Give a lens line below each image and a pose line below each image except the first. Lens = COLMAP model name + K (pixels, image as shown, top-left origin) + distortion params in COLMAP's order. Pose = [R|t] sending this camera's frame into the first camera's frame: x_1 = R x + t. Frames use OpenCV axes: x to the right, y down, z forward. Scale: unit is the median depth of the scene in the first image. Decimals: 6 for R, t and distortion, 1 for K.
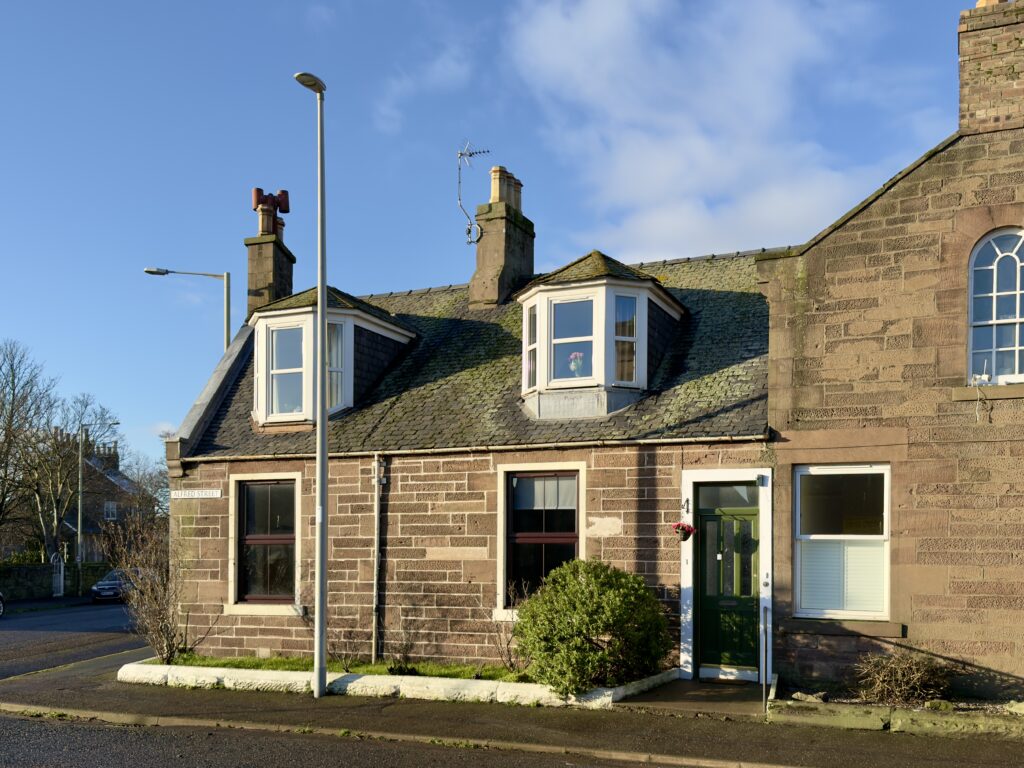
lens RADIAL K [[1068.8, 0, 513.5], [0, 1068.8, 466.3], [0, 0, 1]] dist [0.203194, -0.252376]
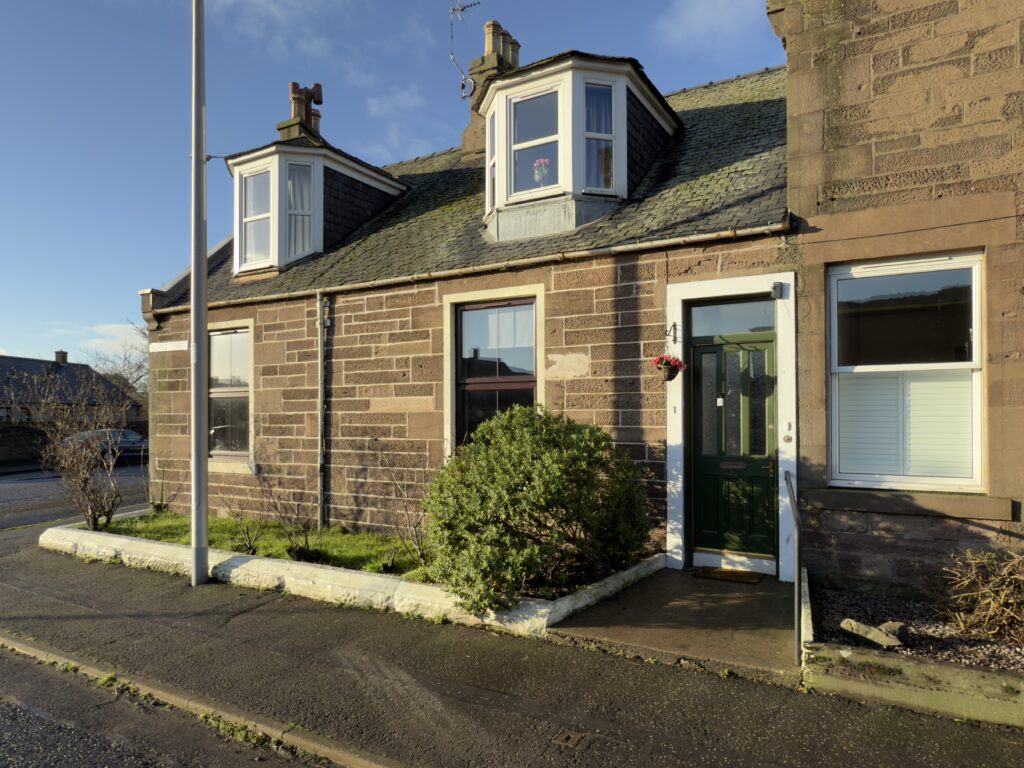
lens RADIAL K [[683.3, 0, 512.7], [0, 683.3, 369.4], [0, 0, 1]] dist [0.007436, -0.000117]
pose [[0.992740, -0.018375, -0.118866, 0.102490], [0.020287, 0.999683, 0.014893, 0.050001], [0.118555, -0.017196, 0.992799, 0.501869]]
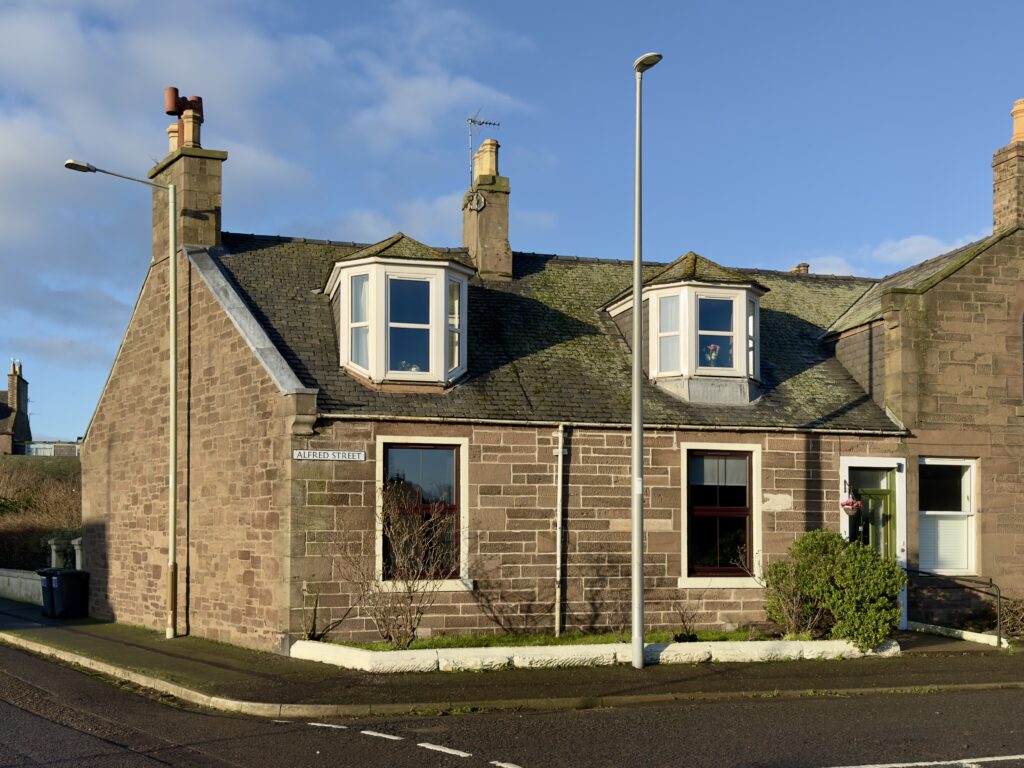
lens RADIAL K [[1089.1, 0, 508.0], [0, 1089.1, 419.7], [0, 0, 1]] dist [0.183839, -0.170094]
pose [[0.768693, 0.058688, 0.636920, -0.878581], [-0.050627, 0.998240, -0.030879, 0.019036], [-0.637612, -0.008509, 0.770311, 0.273007]]
